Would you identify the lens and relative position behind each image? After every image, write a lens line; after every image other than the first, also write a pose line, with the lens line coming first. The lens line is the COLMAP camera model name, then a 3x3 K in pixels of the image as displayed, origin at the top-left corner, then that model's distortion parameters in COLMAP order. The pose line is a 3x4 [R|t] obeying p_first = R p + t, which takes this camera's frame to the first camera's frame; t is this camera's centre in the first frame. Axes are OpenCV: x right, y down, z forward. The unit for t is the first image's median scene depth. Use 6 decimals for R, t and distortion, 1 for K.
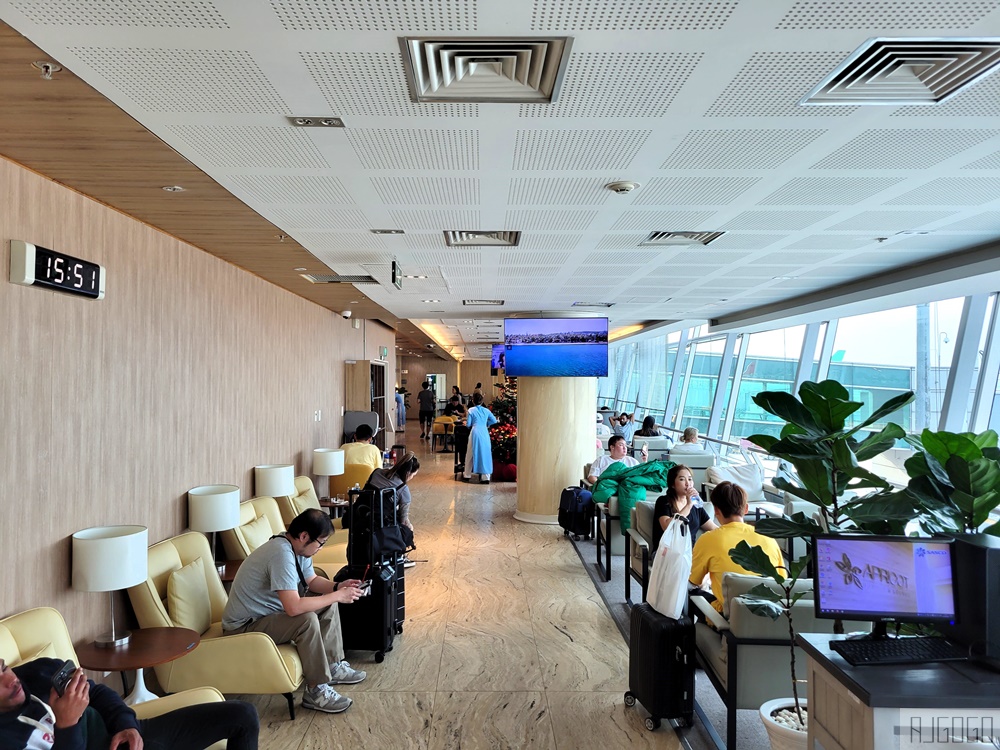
lens RADIAL K [[762.8, 0, 496.5], [0, 762.8, 376.0], [0, 0, 1]] dist [0.003543, -0.007868]
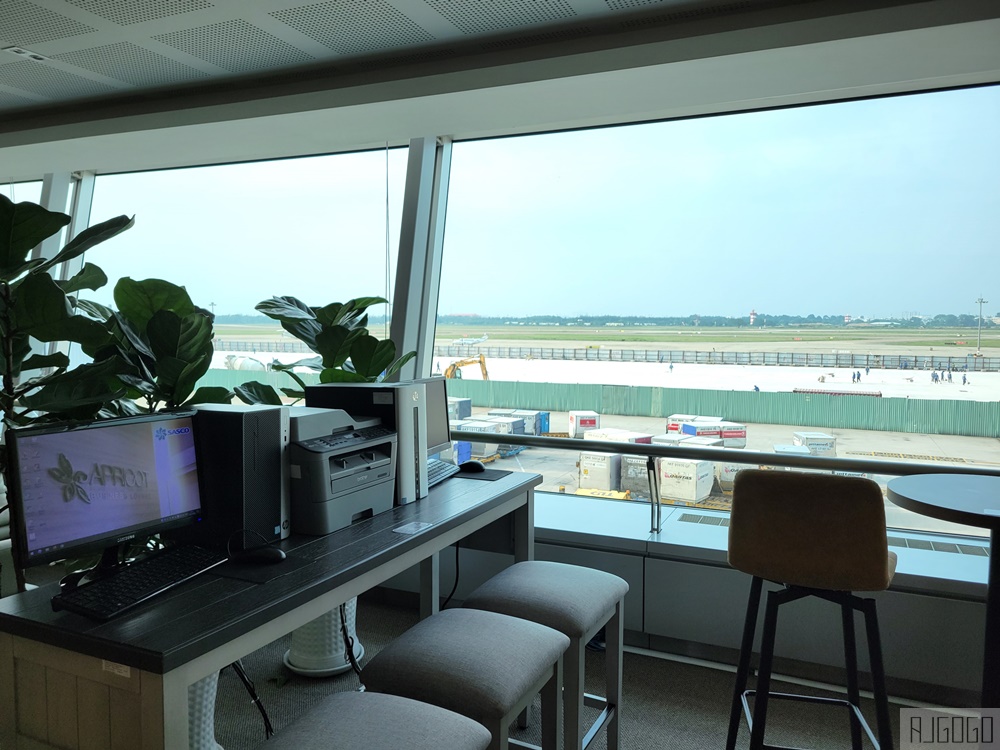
lens RADIAL K [[762.8, 0, 496.4], [0, 762.8, 366.4], [0, 0, 1]] dist [0.003543, -0.007868]
pose [[0.400842, -0.059826, 0.914192, 0.033337], [-0.007233, 0.997628, 0.068458, 0.116173], [-0.916119, -0.034053, 0.399459, 0.428274]]
